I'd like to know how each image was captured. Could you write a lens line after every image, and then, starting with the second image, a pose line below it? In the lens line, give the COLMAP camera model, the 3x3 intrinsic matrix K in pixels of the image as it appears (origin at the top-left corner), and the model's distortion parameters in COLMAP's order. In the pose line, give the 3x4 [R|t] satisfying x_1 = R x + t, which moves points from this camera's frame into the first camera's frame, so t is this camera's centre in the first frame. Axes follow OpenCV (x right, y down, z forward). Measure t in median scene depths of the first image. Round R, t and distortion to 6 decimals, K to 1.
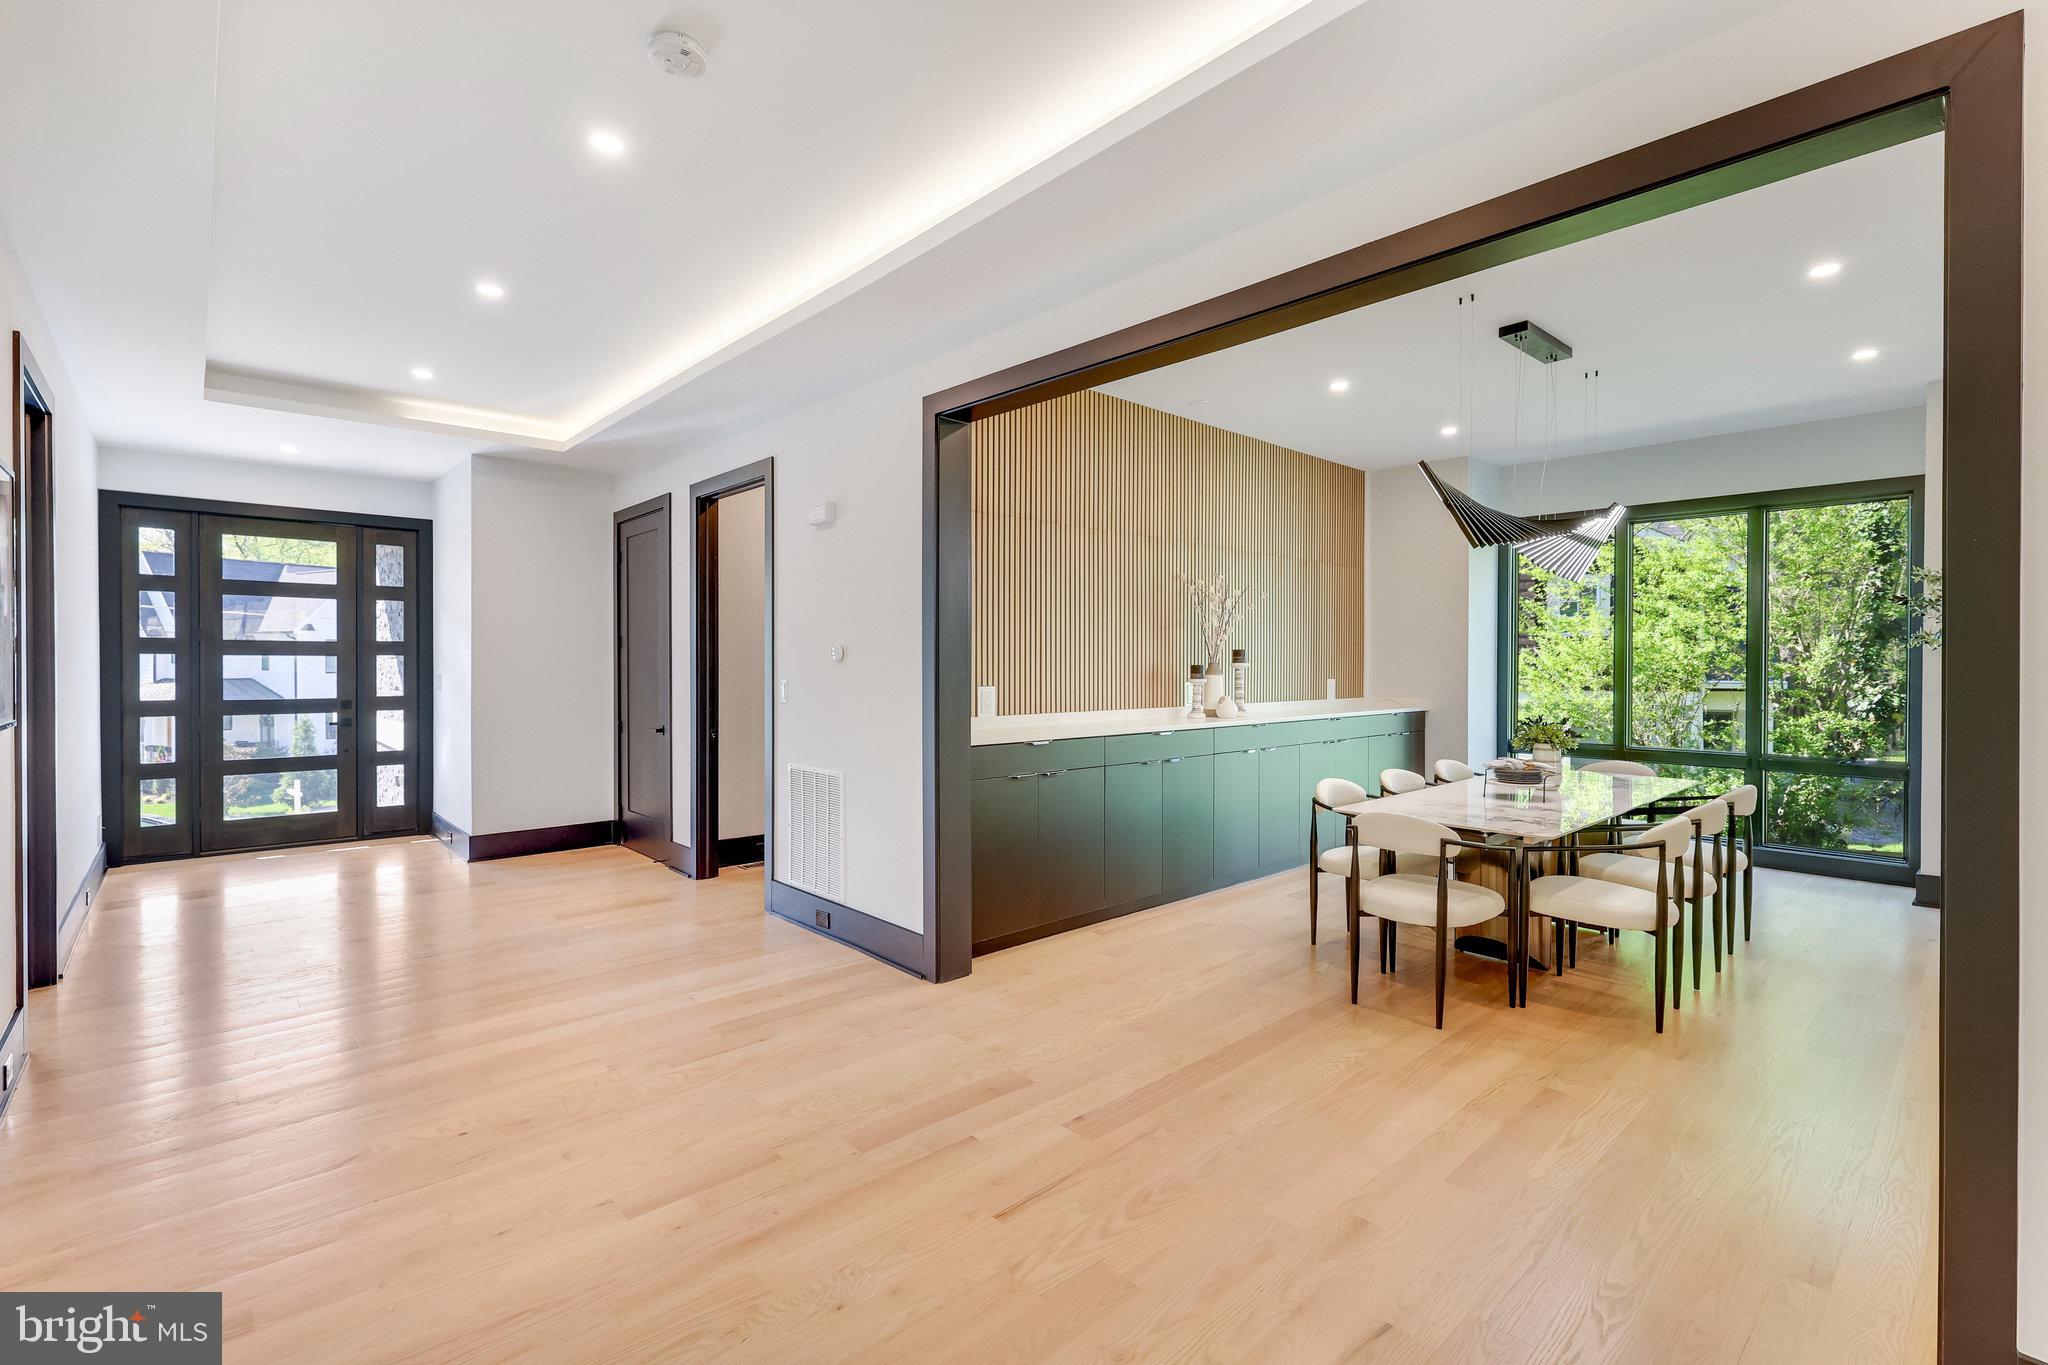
lens RADIAL K [[927.7, 0, 1004.1], [0, 927.7, 676.8], [0, 0, 1]] dist [0.022425, 0.000245]
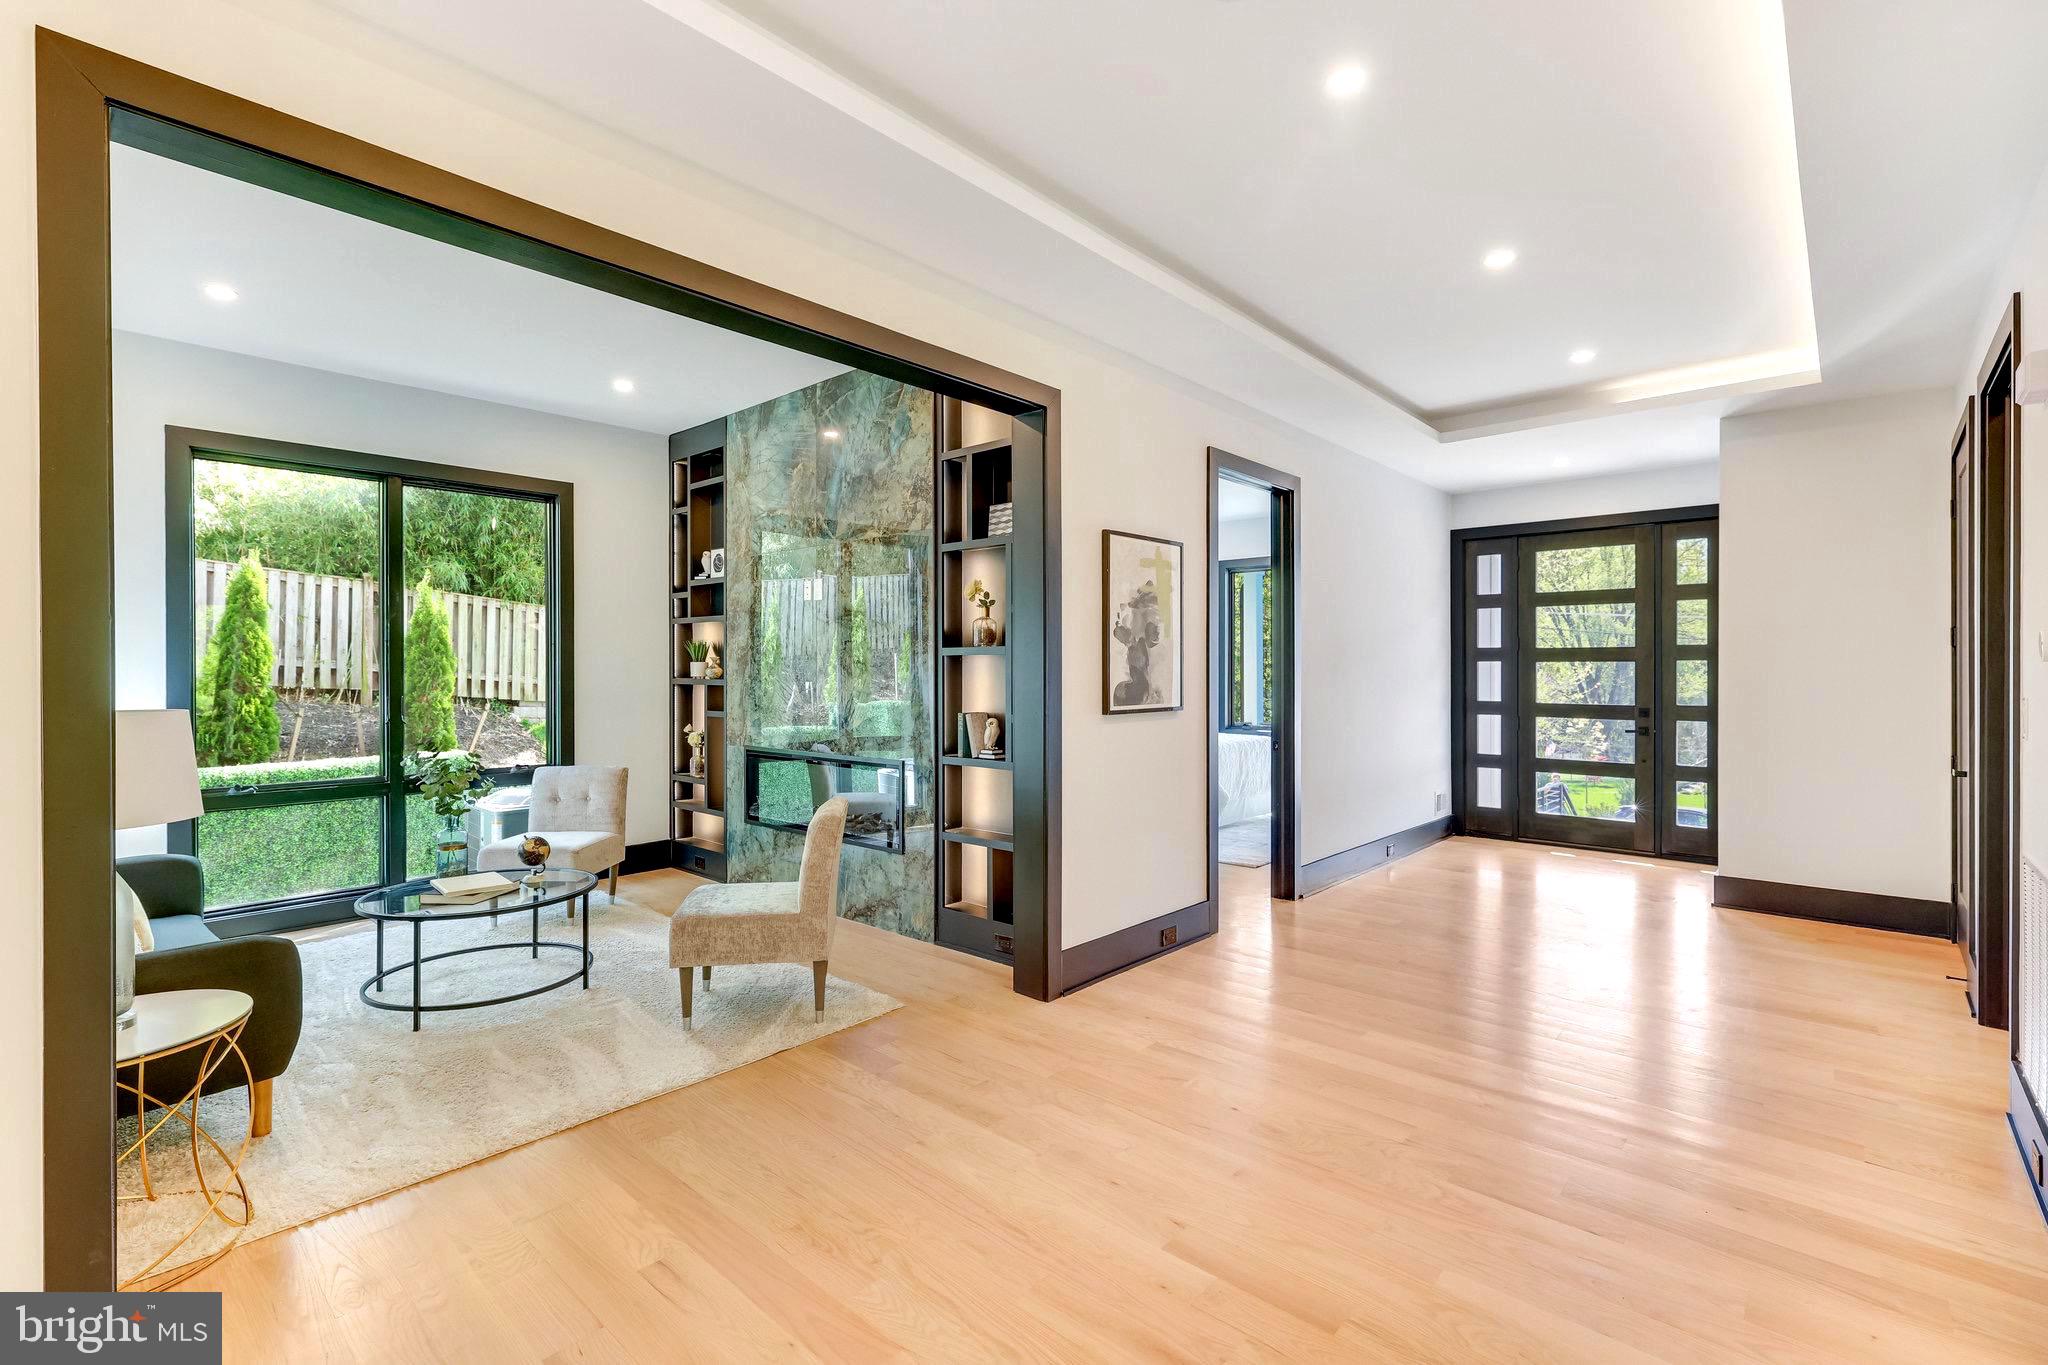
lens RADIAL K [[927.7, 0, 1004.7], [0, 927.7, 670.9], [0, 0, 1]] dist [0.022425, 0.000245]
pose [[0.107376, -0.001207, -0.994218, 0.193701], [-0.013570, 0.999904, -0.002679, -0.000902], [0.994126, 0.013779, 0.107349, 0.268673]]
